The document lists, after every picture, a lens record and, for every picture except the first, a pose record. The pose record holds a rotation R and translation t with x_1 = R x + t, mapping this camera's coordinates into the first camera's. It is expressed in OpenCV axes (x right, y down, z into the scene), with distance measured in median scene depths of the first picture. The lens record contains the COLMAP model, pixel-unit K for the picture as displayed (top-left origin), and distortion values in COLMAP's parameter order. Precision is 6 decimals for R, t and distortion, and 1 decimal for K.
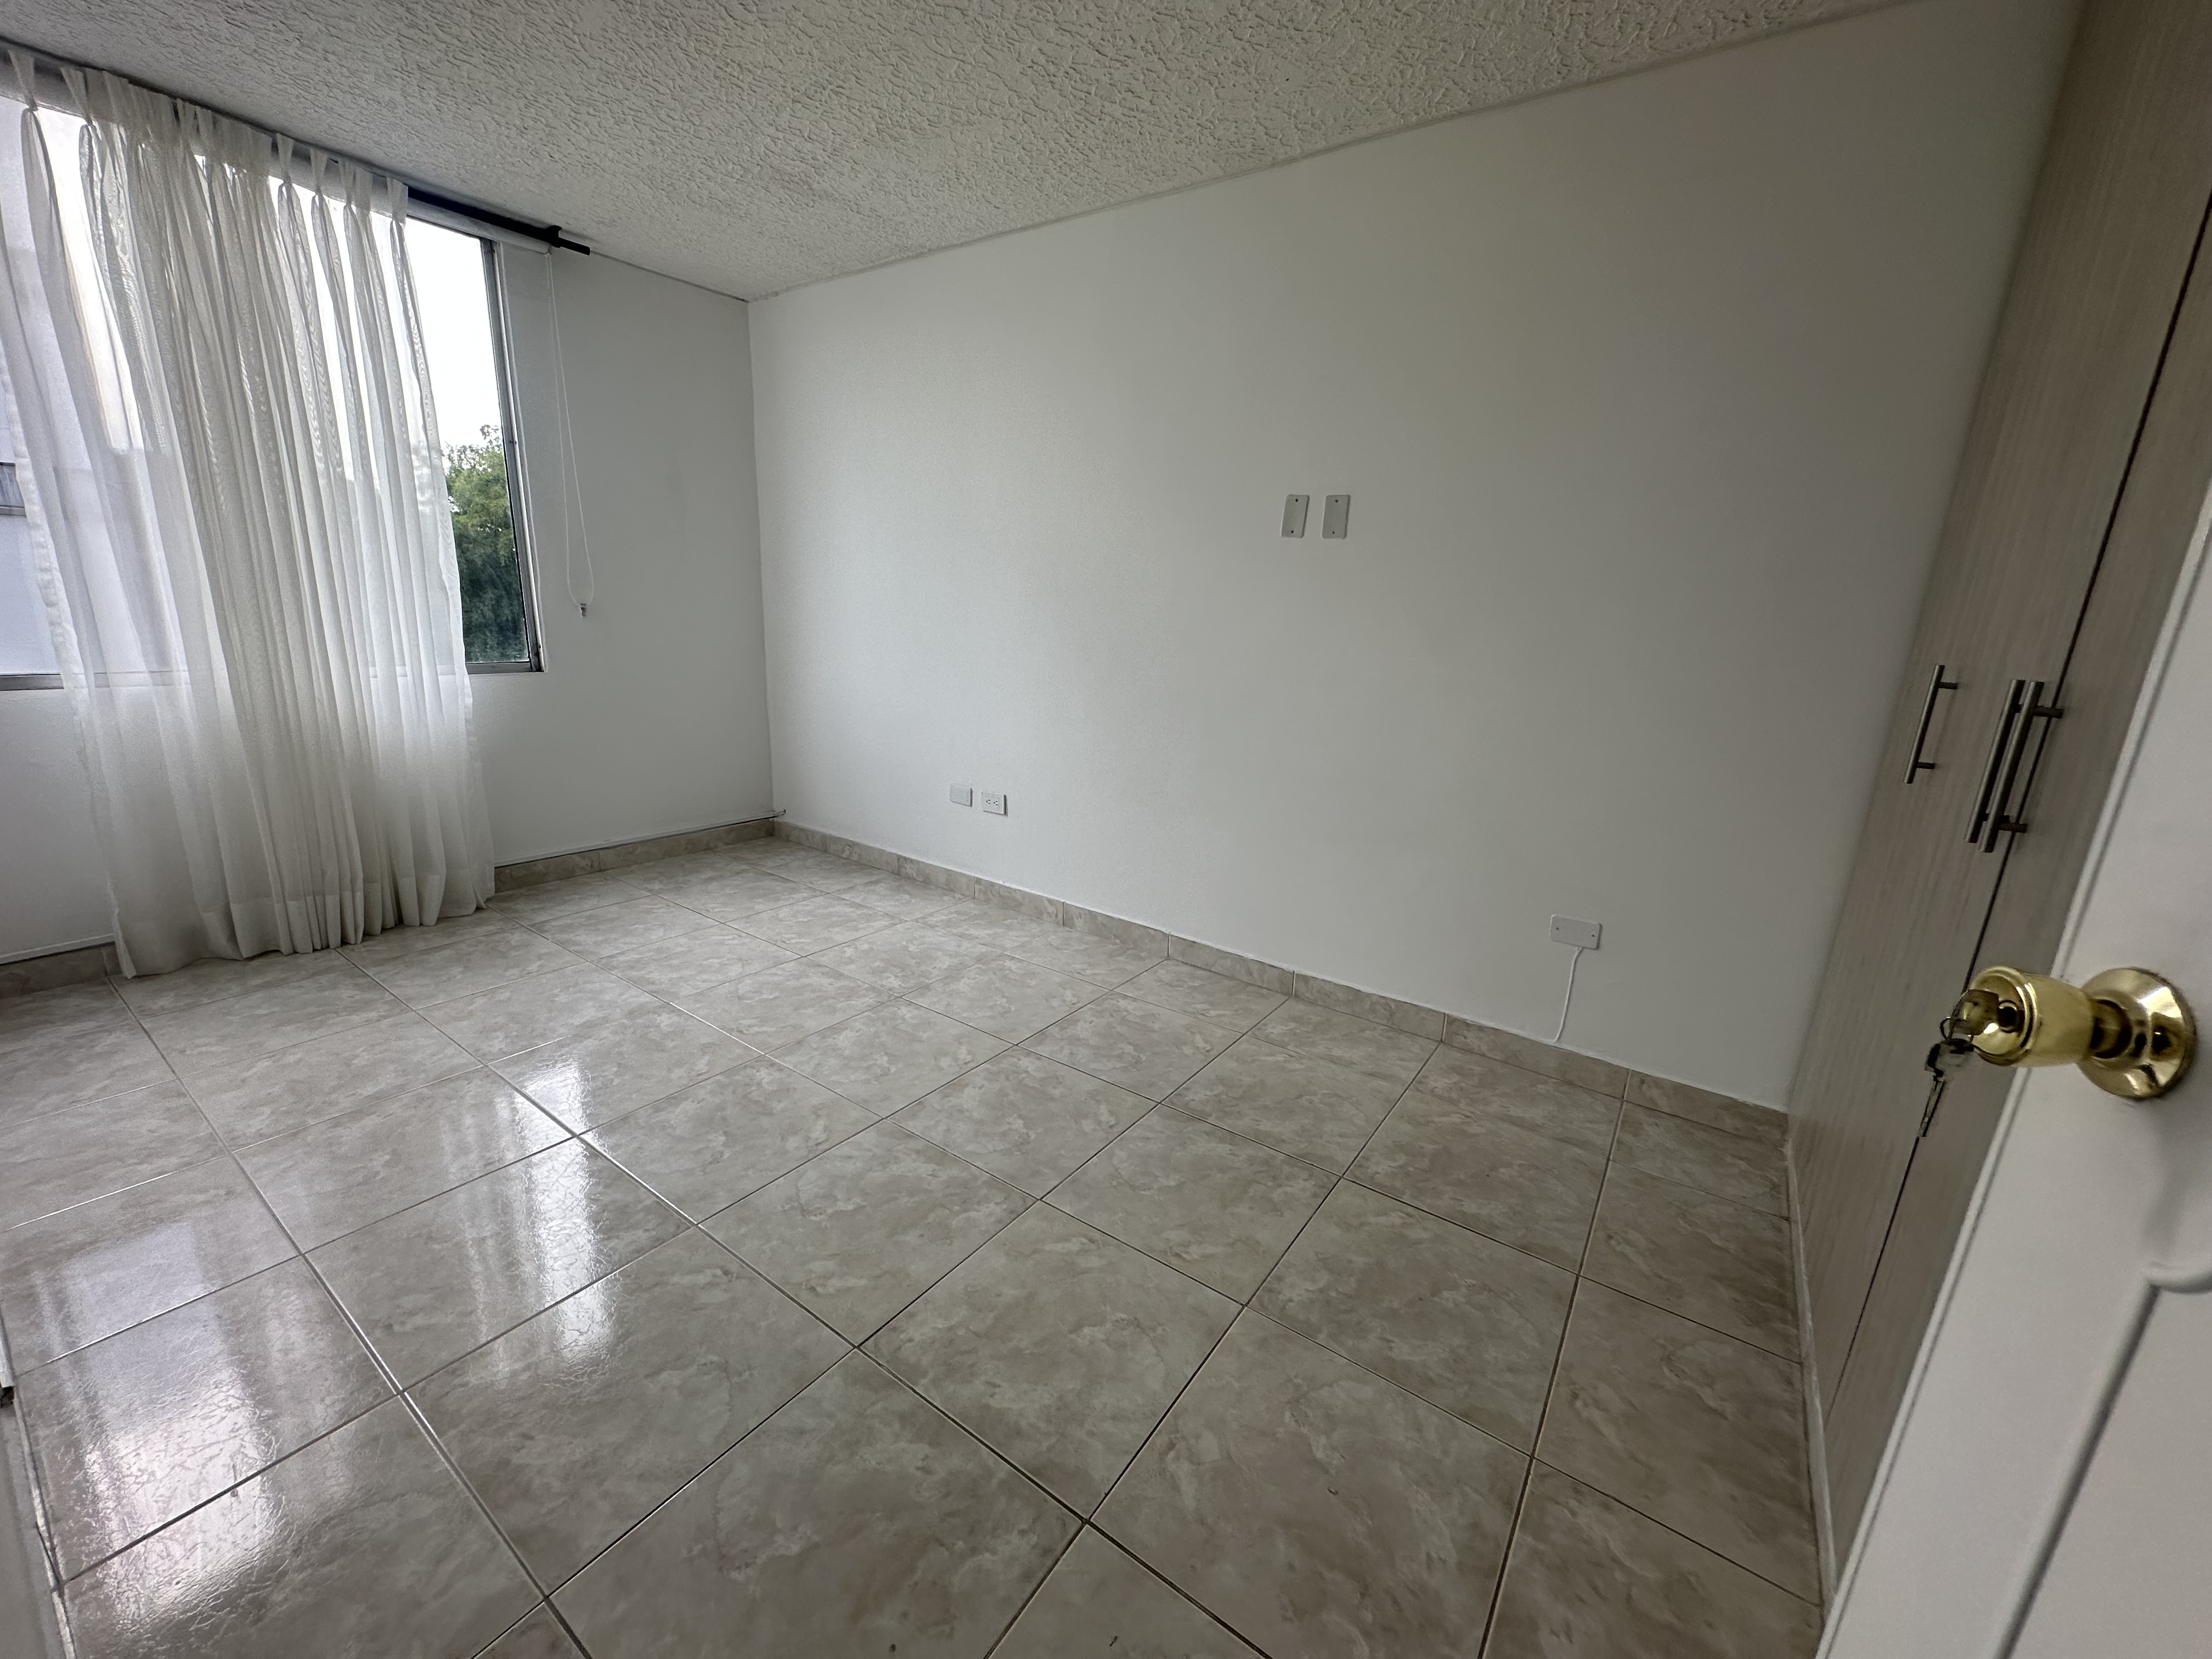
lens RADIAL K [[884.0, 0, 1107.1], [0, 884.0, 826.7], [0, 0, 1]] dist [-0.003264, 0.001130]
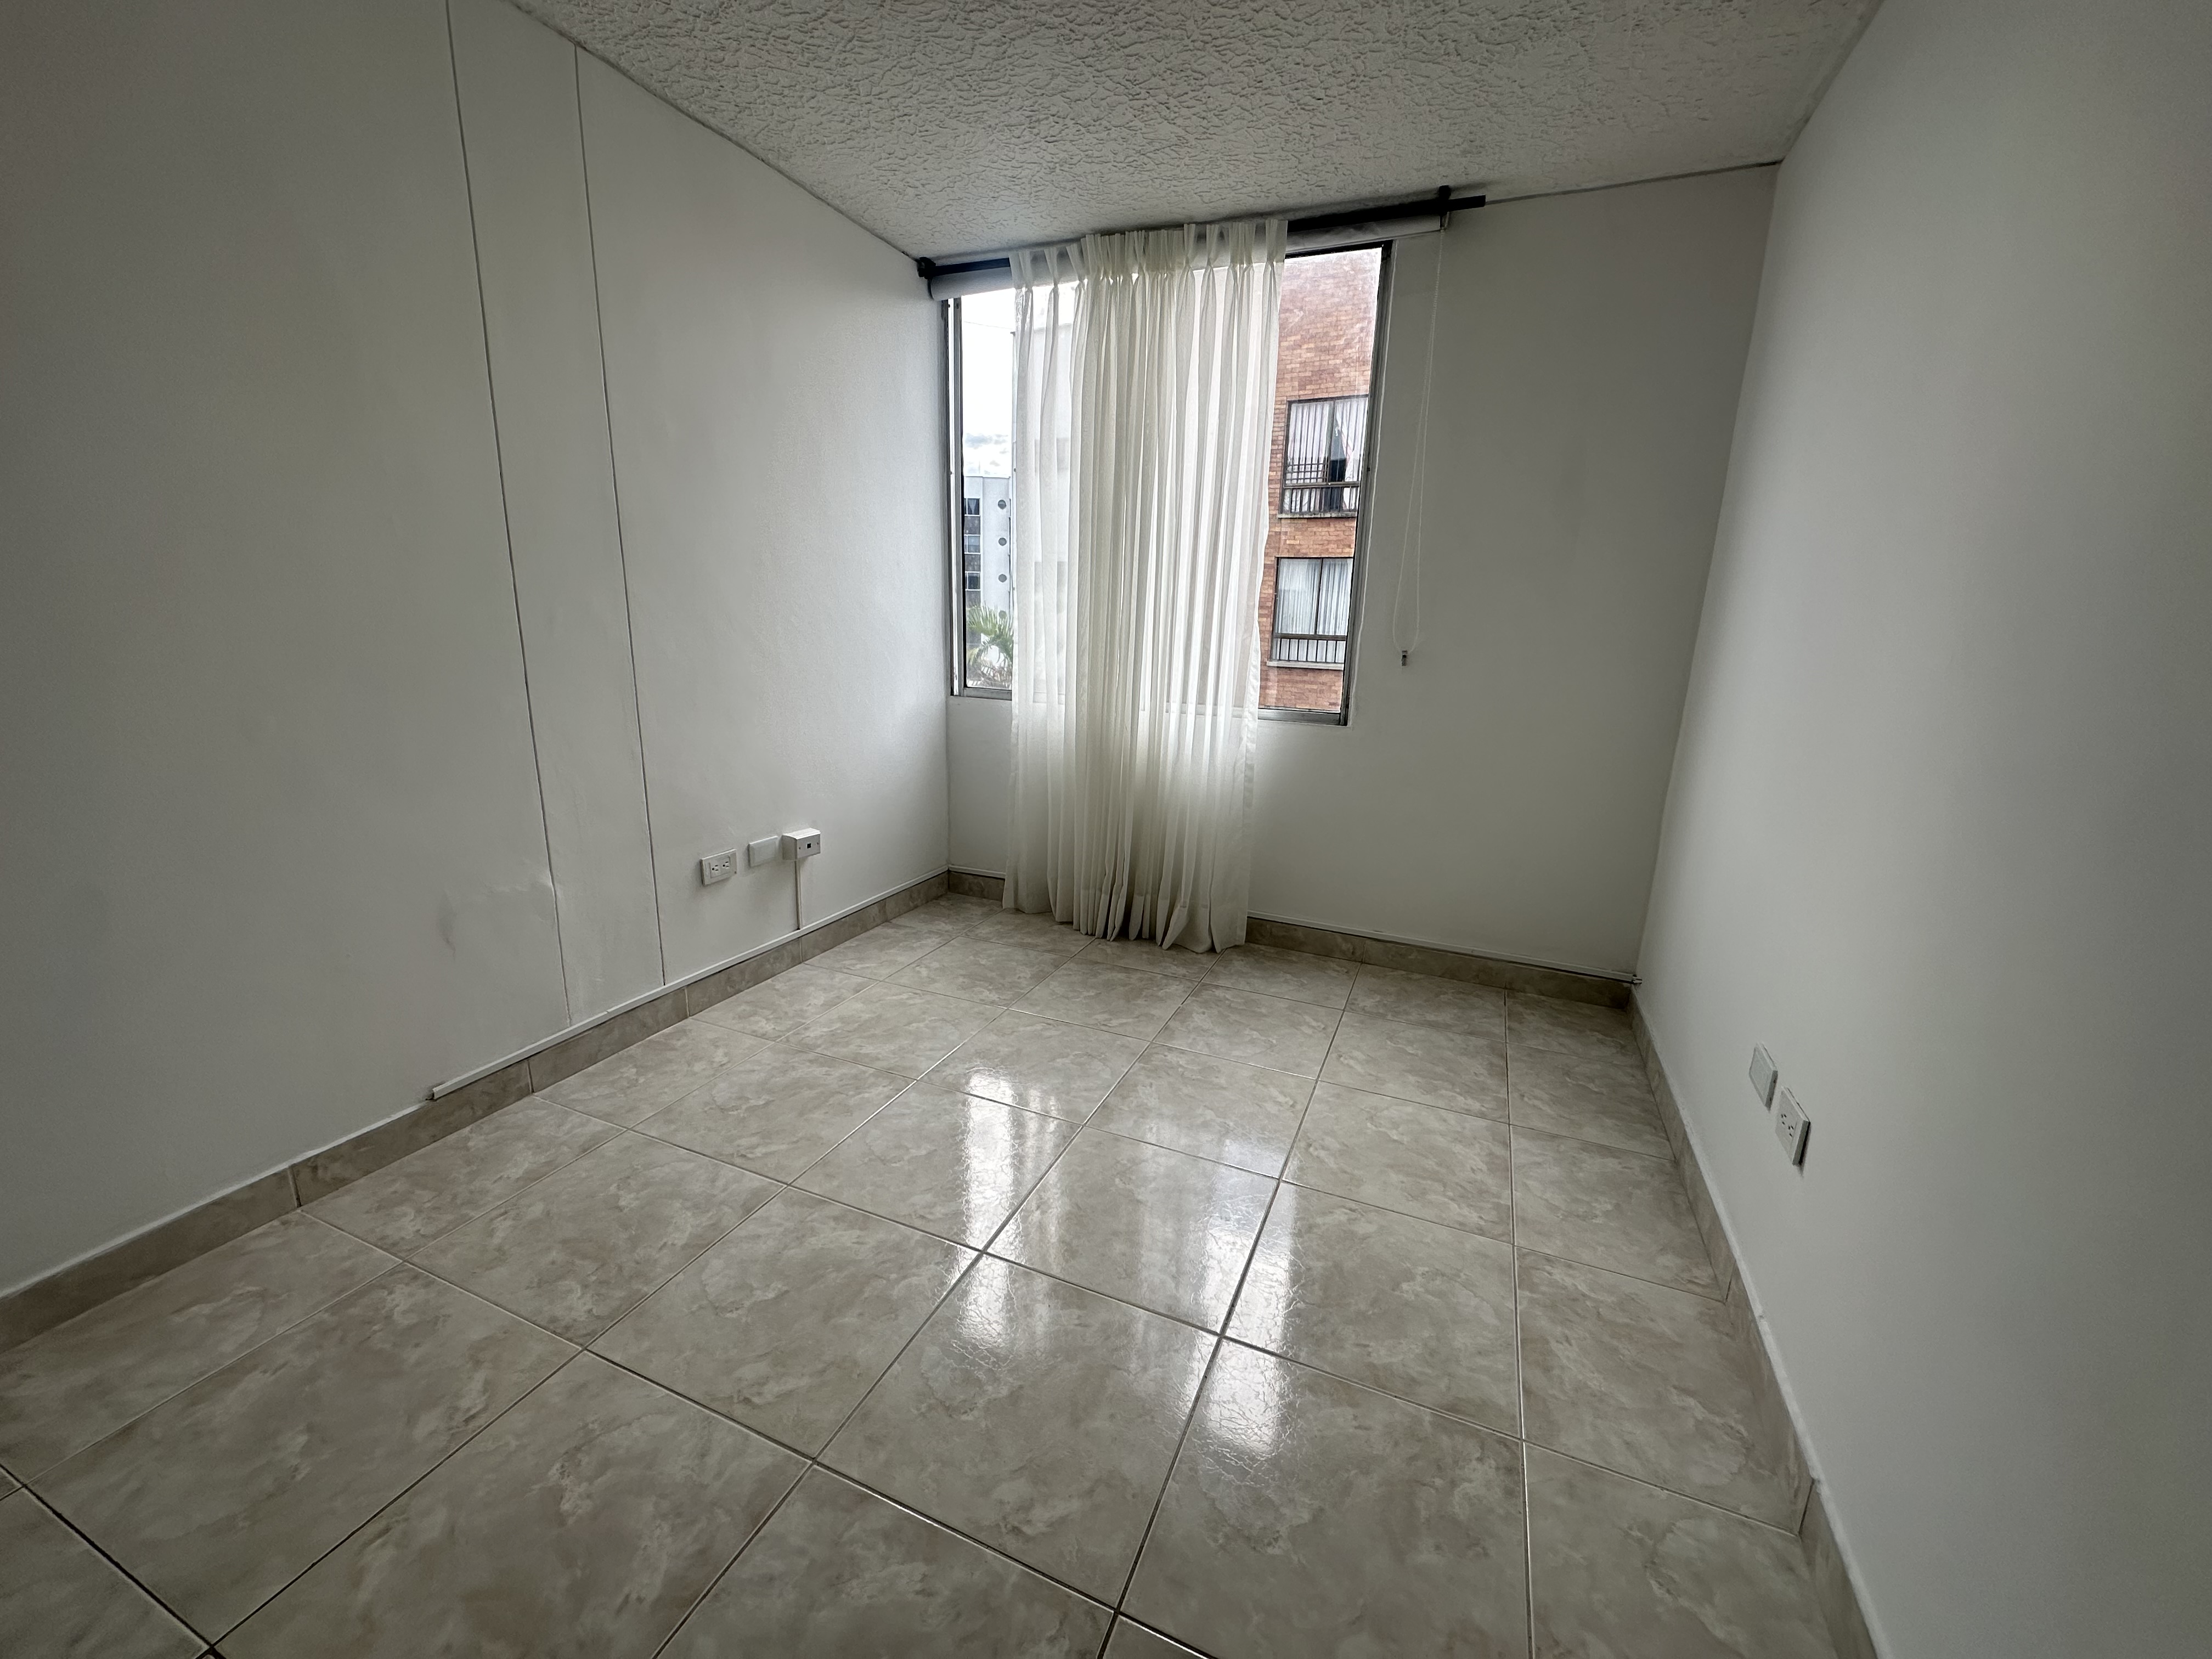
lens RADIAL K [[884.0, 0, 1107.1], [0, 884.0, 826.7], [0, 0, 1]] dist [-0.003264, 0.001130]
pose [[0.210405, 0.195162, -0.957936, 0.223098], [-0.262843, 0.955084, 0.136849, -0.172633], [0.941617, 0.222993, 0.252252, 0.720750]]
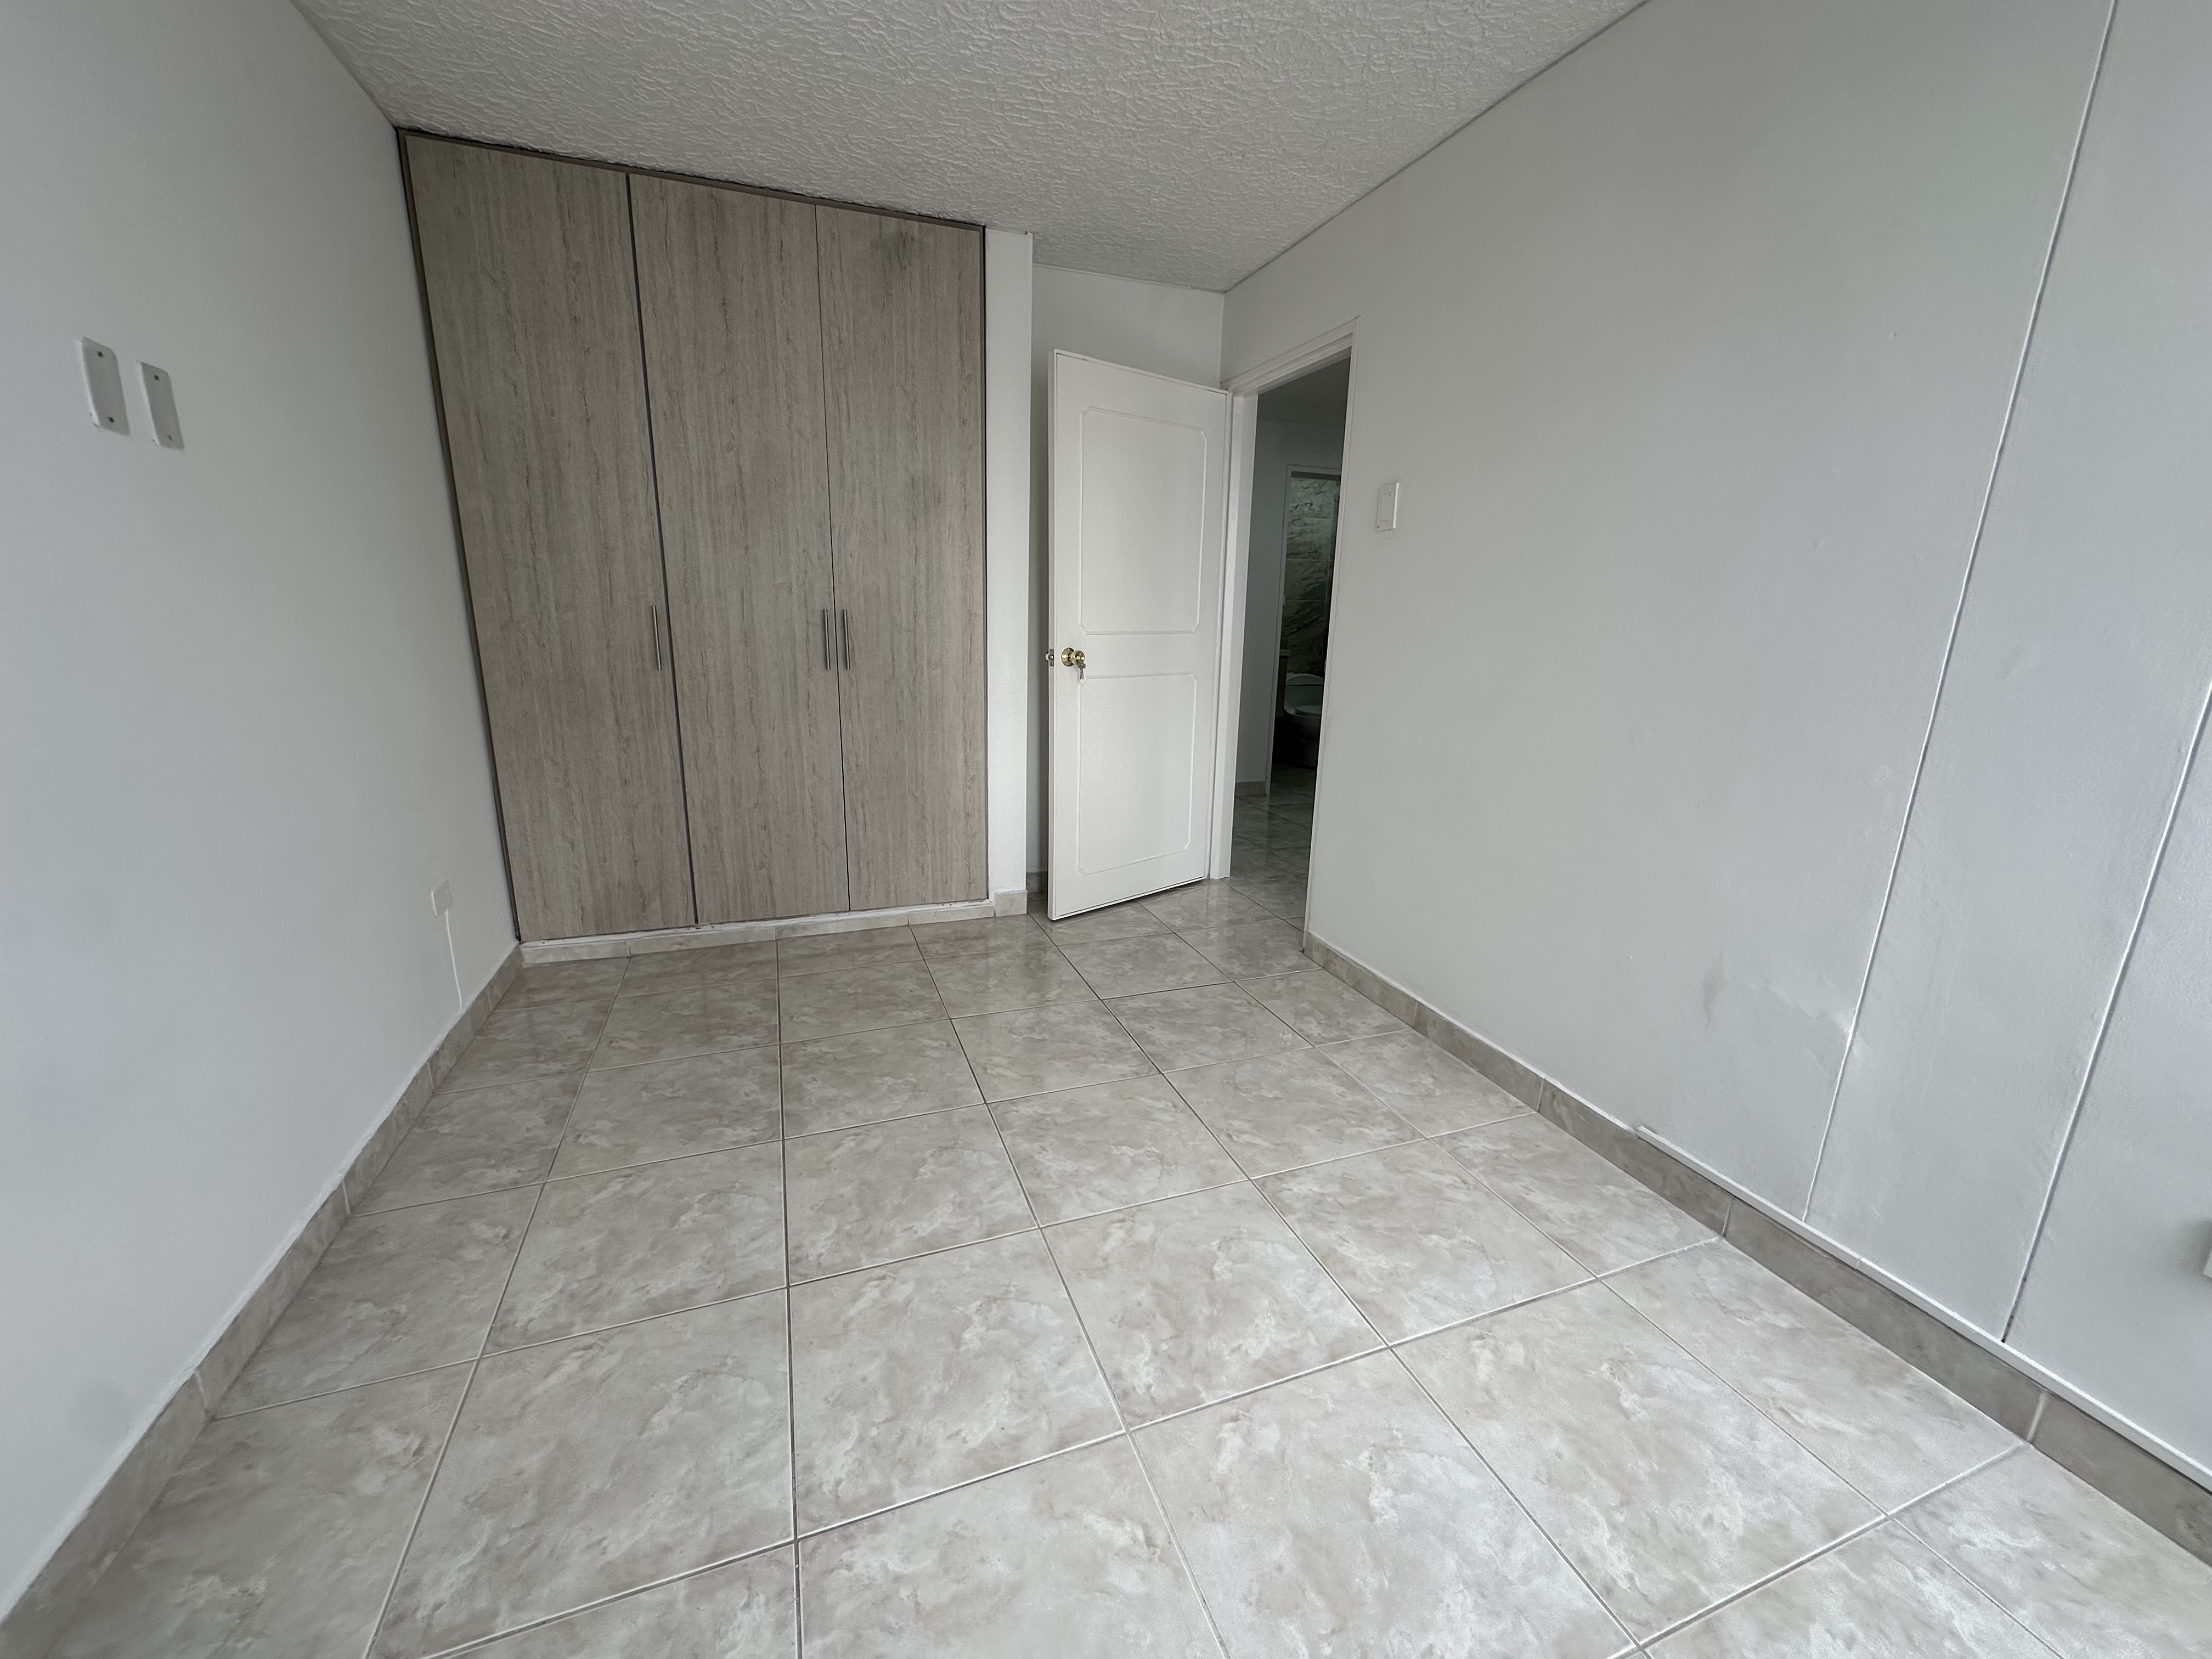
lens RADIAL K [[884.0, 0, 1107.1], [0, 884.0, 826.7], [0, 0, 1]] dist [-0.003264, 0.001130]
pose [[-0.822703, -0.200300, 0.532015, -0.518708], [0.082611, 0.883809, 0.460496, -0.298978], [-0.562437, 0.422802, -0.710565, 1.075434]]
